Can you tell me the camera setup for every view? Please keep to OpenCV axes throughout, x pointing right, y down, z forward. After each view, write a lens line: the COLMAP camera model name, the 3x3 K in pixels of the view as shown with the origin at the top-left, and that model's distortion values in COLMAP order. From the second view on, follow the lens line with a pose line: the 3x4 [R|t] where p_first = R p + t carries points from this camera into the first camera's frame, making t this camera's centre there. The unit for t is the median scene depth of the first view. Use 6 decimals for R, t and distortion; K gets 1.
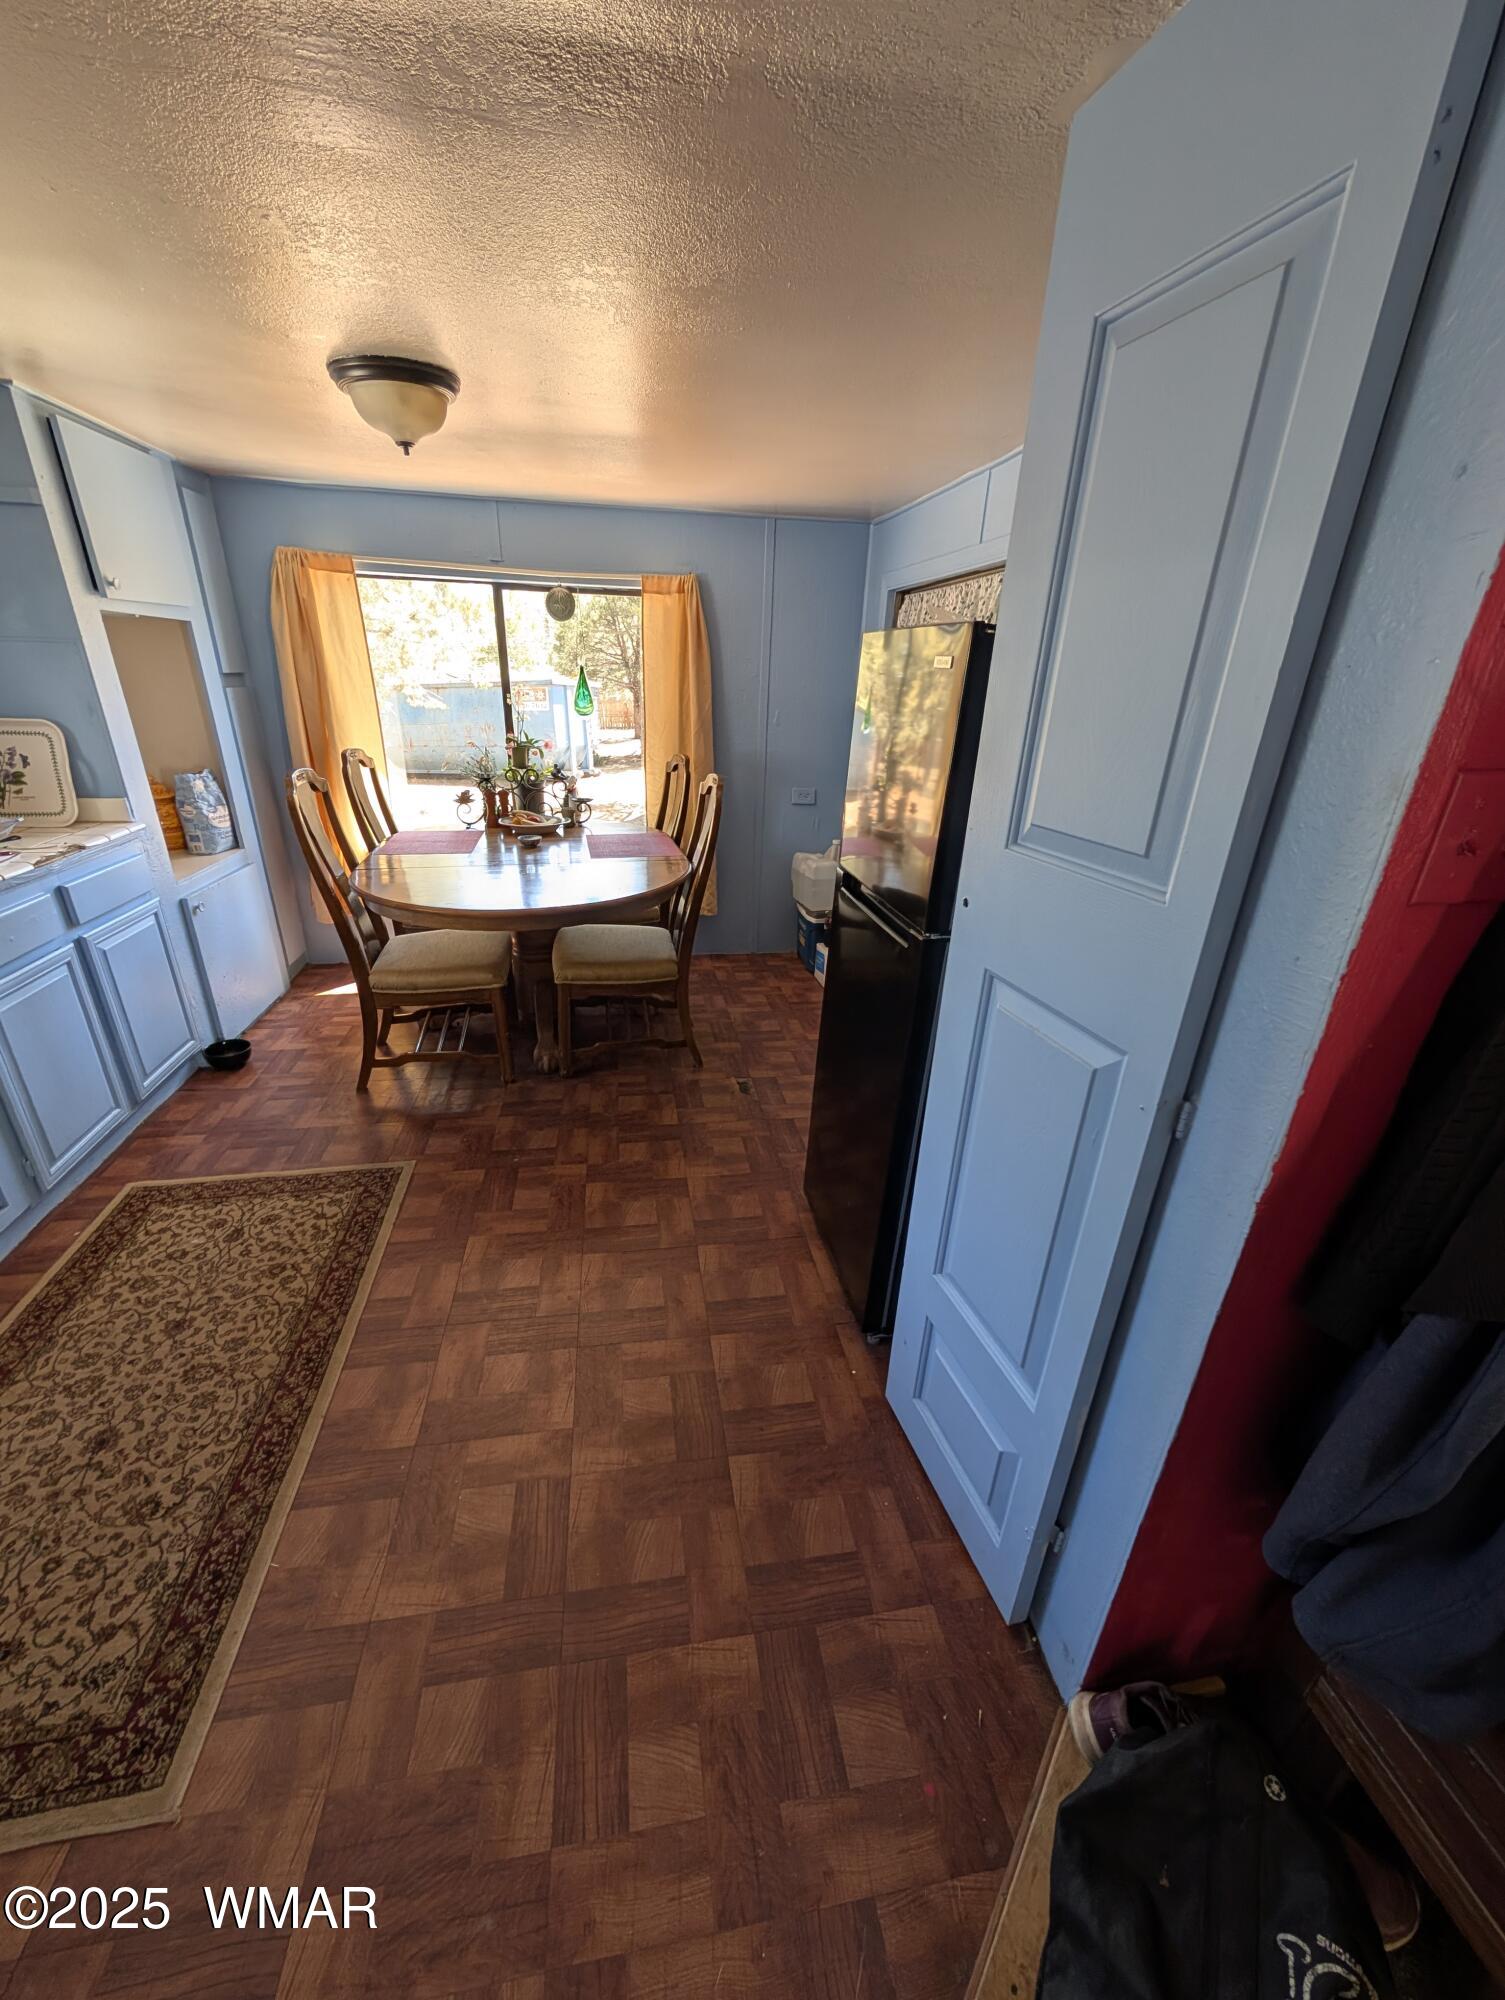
lens RADIAL K [[755.5, 0, 744.1], [0, 755.5, 997.7], [0, 0, 1]] dist [0.000581, -0.000352]
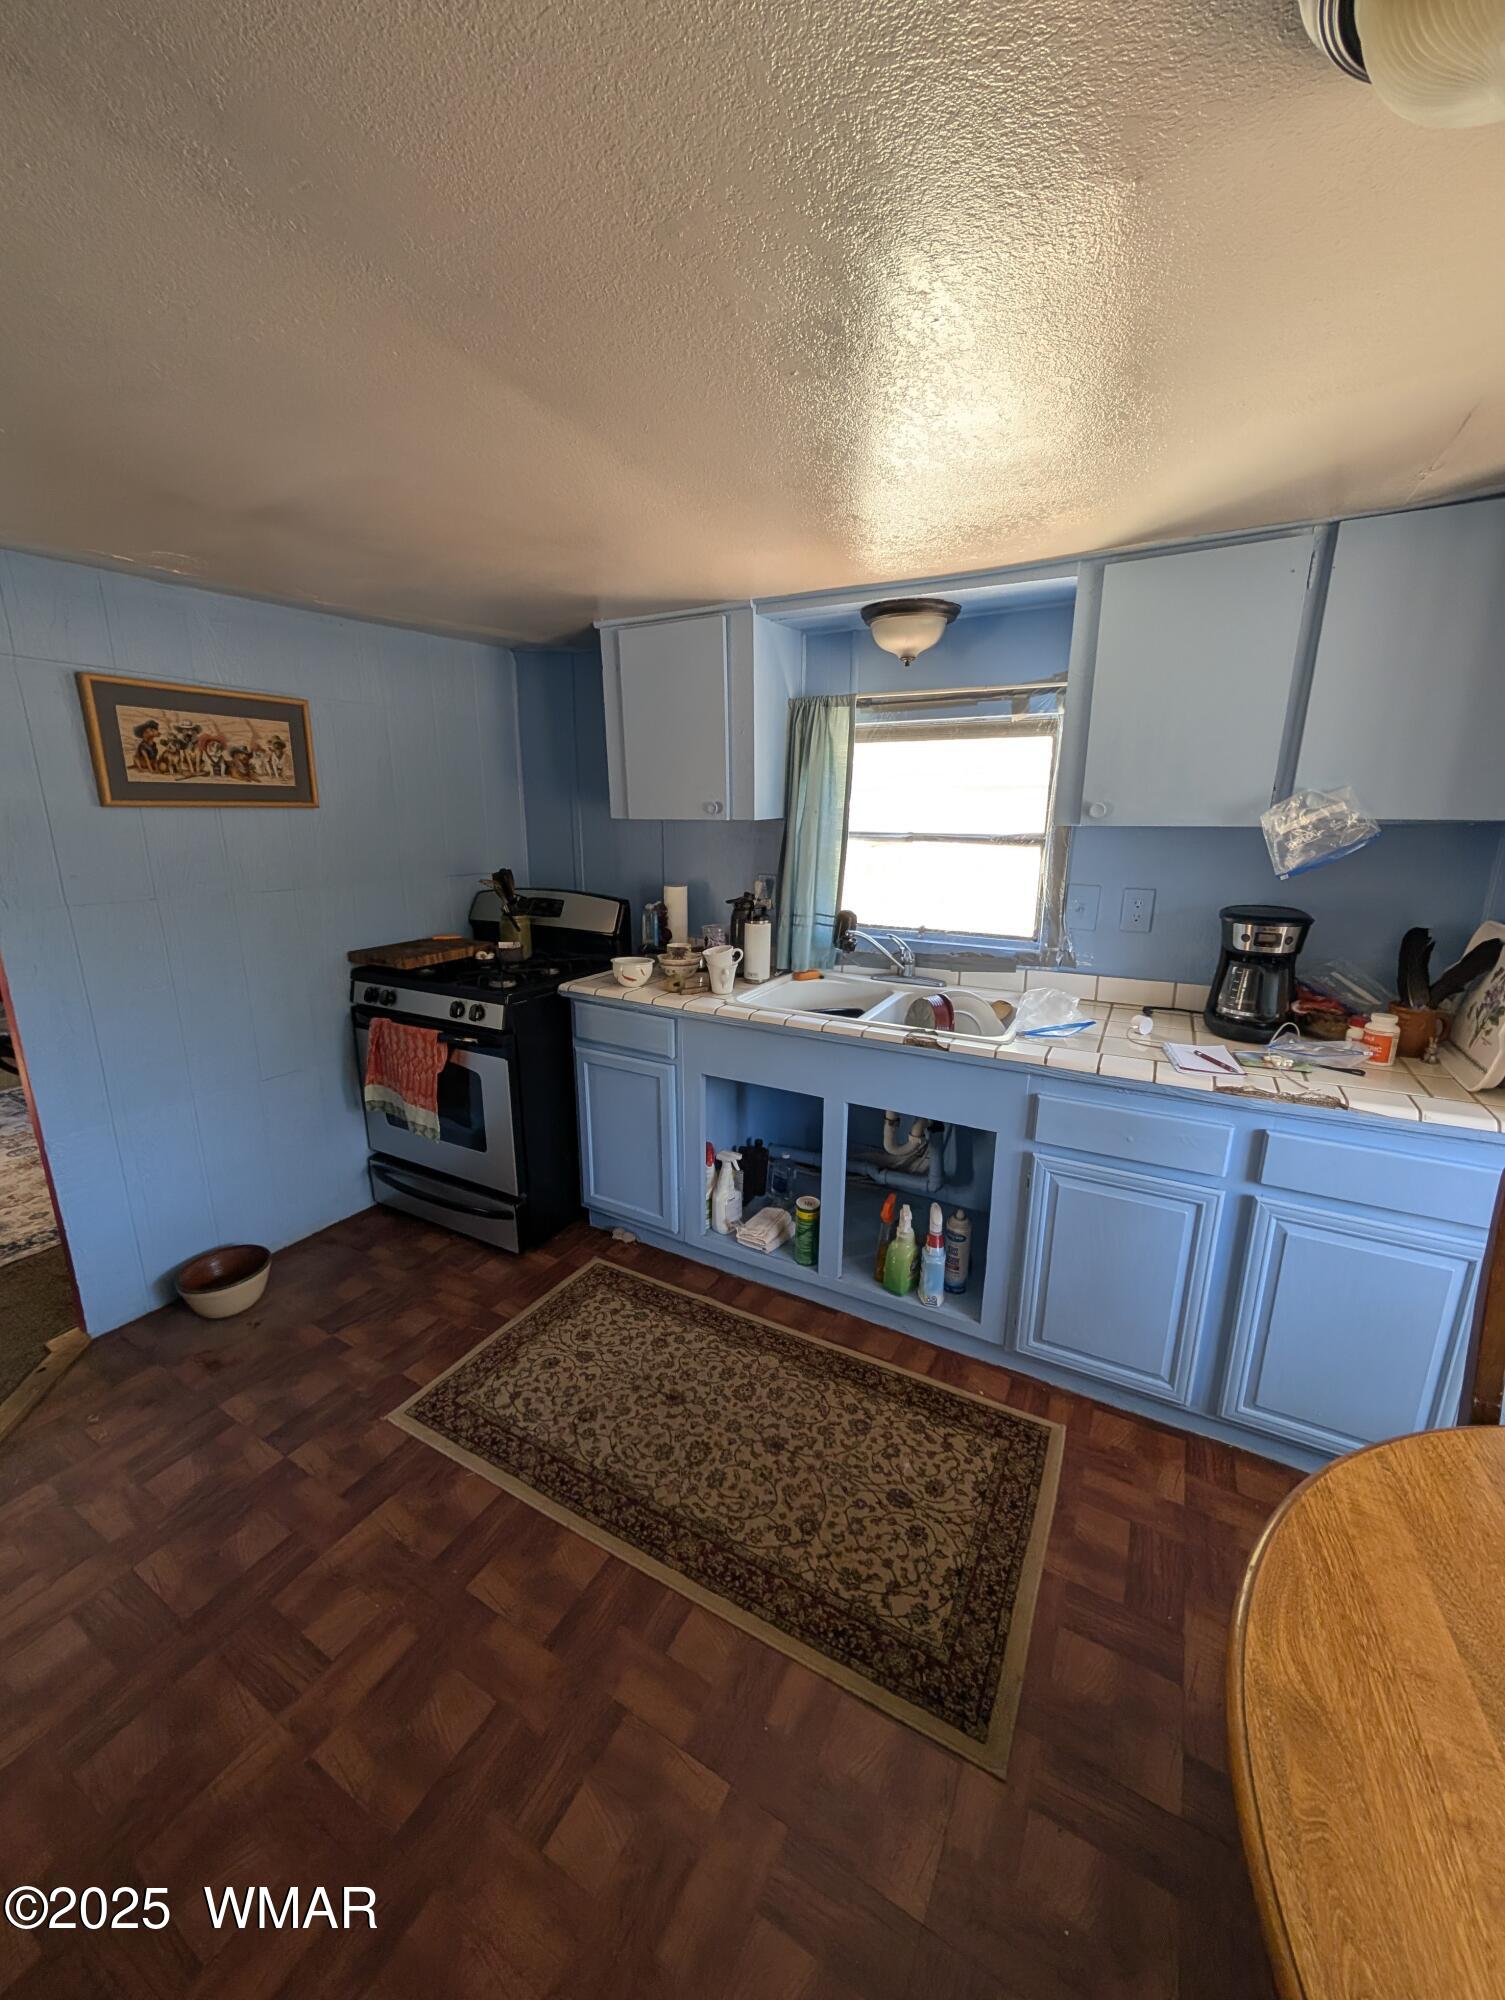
lens RADIAL K [[755.5, 0, 744.1], [0, 755.5, 997.7], [0, 0, 1]] dist [0.000581, -0.000352]
pose [[-0.629822, 0.162570, -0.759536, -0.034645], [-0.323813, 0.833872, 0.446993, -0.517045], [0.706024, 0.527473, -0.472549, 1.117254]]
